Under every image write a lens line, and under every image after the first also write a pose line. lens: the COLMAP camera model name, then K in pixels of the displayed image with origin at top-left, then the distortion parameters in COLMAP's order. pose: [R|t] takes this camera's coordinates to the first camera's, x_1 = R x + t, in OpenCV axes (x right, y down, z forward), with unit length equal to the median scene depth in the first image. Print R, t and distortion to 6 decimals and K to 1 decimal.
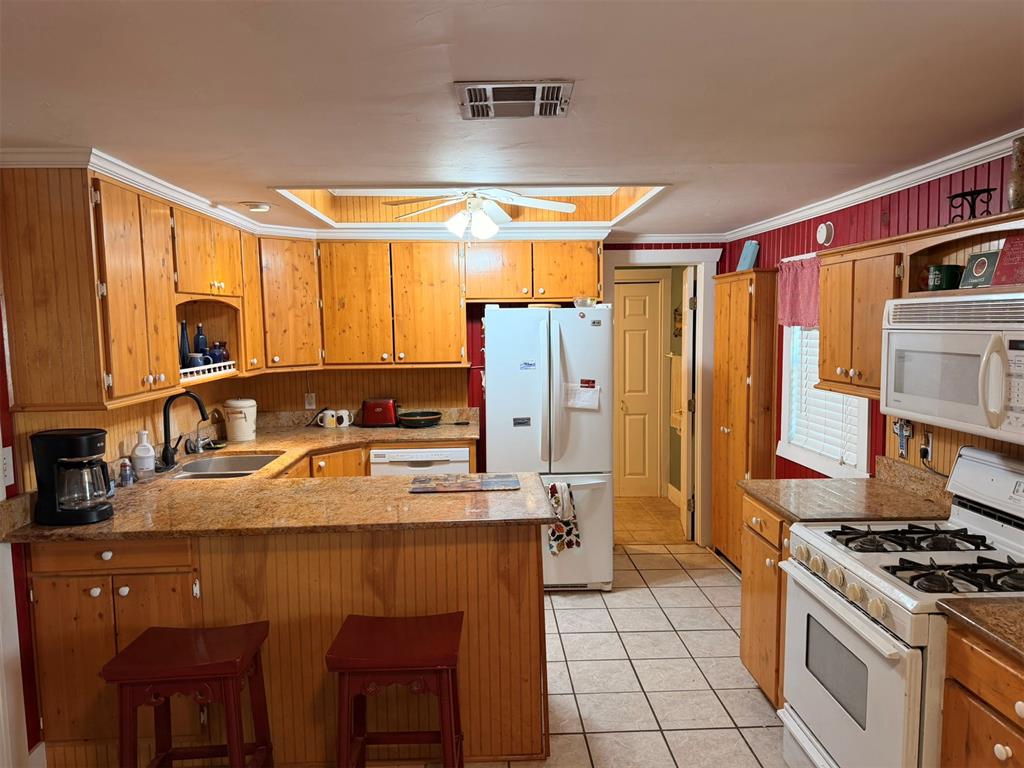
lens RADIAL K [[733.4, 0, 510.3], [0, 733.4, 394.1], [0, 0, 1]] dist [0.173759, -0.216331]
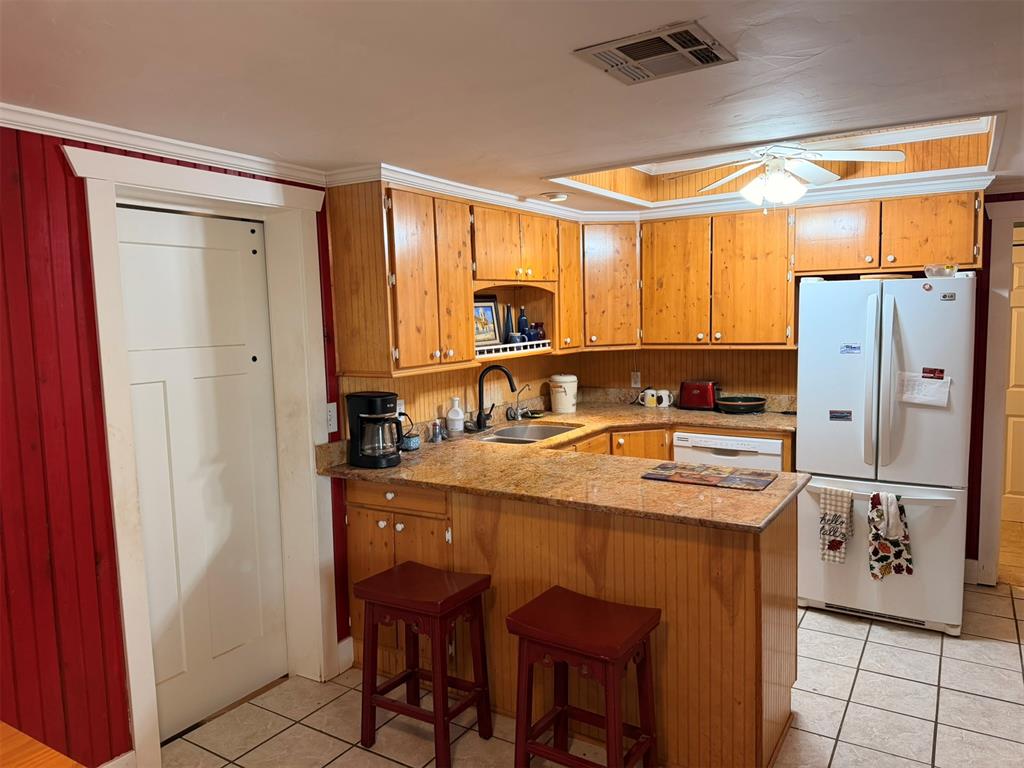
lens RADIAL K [[732.5, 0, 512.0], [0, 732.5, 384.0], [0, 0, 1]] dist [0.171637, -0.219529]
pose [[0.830999, 0.049726, -0.554047, 0.181893], [-0.041818, 0.998763, 0.026917, -0.005822], [0.554700, 0.000802, 0.832050, 0.069778]]
